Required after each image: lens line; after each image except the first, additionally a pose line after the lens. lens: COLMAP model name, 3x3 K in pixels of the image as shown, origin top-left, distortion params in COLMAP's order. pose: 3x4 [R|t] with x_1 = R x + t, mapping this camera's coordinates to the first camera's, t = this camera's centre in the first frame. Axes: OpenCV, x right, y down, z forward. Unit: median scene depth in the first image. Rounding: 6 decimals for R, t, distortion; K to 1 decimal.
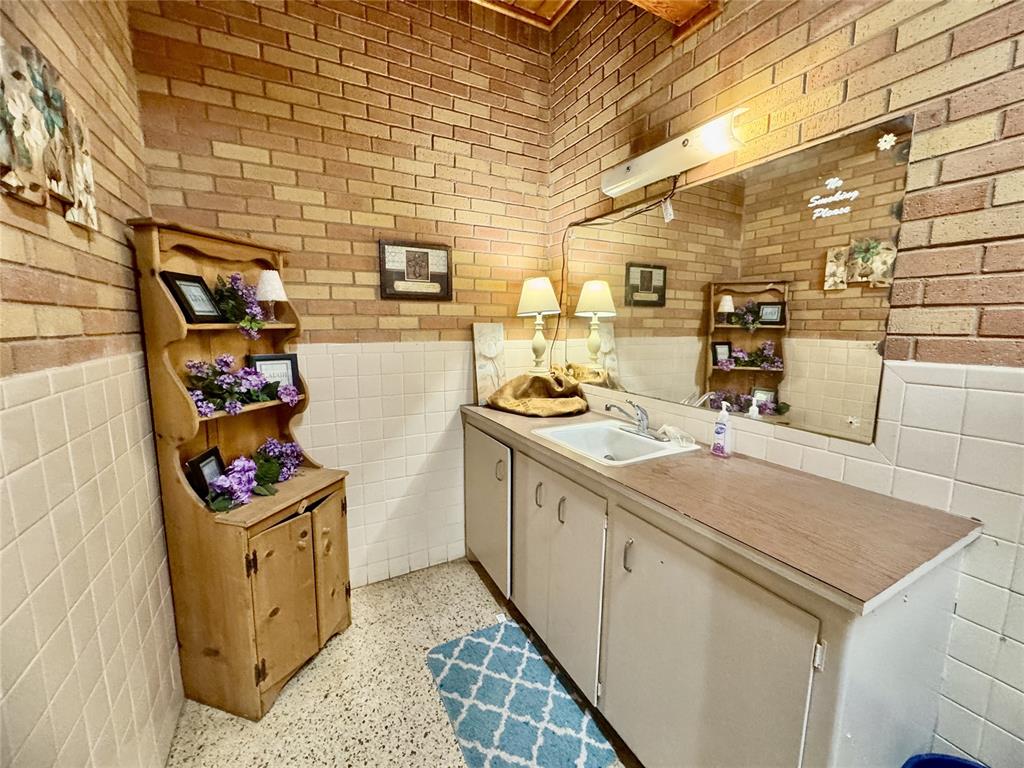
lens RADIAL K [[411.7, 0, 513.7], [0, 411.7, 382.6], [0, 0, 1]] dist [-0.002740, 0.000486]
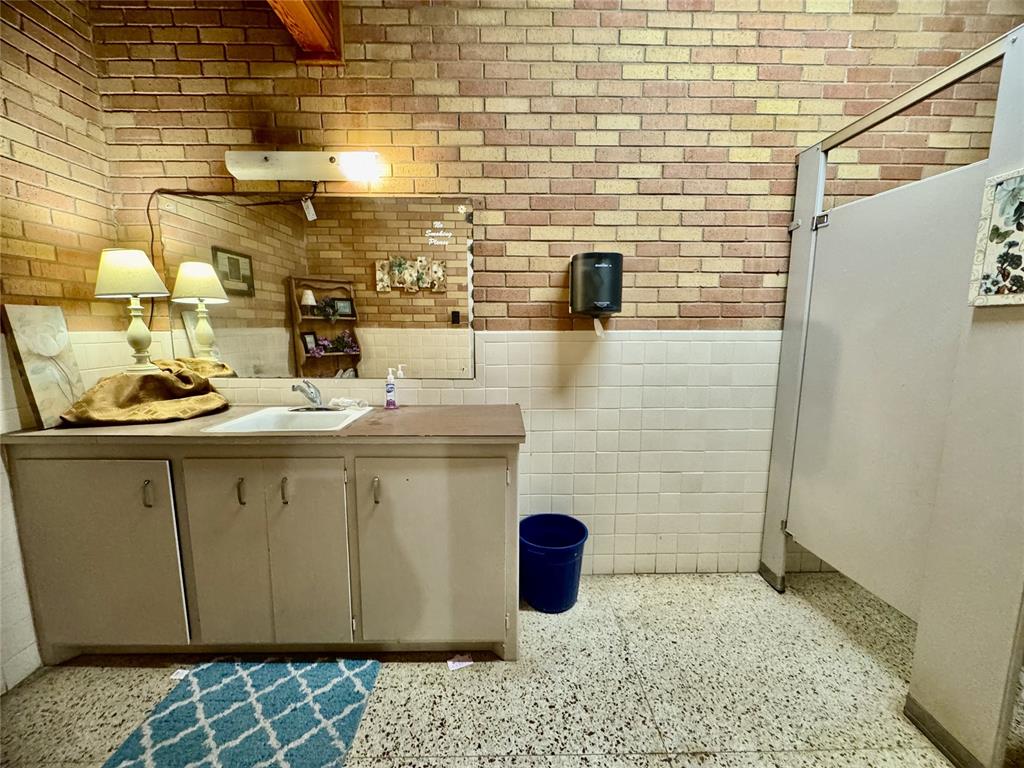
lens RADIAL K [[411.7, 0, 515.2], [0, 411.7, 382.6], [0, 0, 1]] dist [-0.002740, 0.000486]
pose [[0.451294, -0.126493, 0.883365, -0.325550], [0.124424, 0.989153, 0.078075, 0.025367], [-0.883659, 0.074677, 0.462137, 0.009160]]
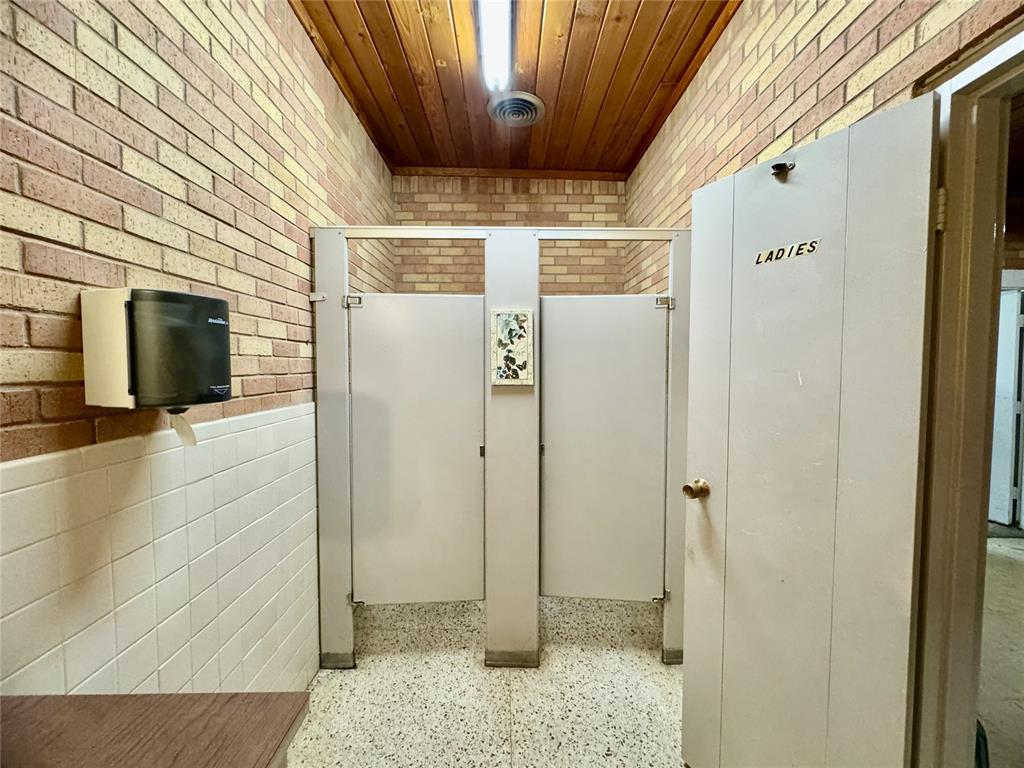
lens RADIAL K [[411.7, 0, 514.5], [0, 411.7, 383.4], [0, 0, 1]] dist [-0.002740, 0.000486]
pose [[-0.887138, -0.021266, 0.461014, -0.012497], [0.062600, 0.984160, 0.165861, -0.102527], [-0.457239, 0.176001, -0.871755, 0.463031]]
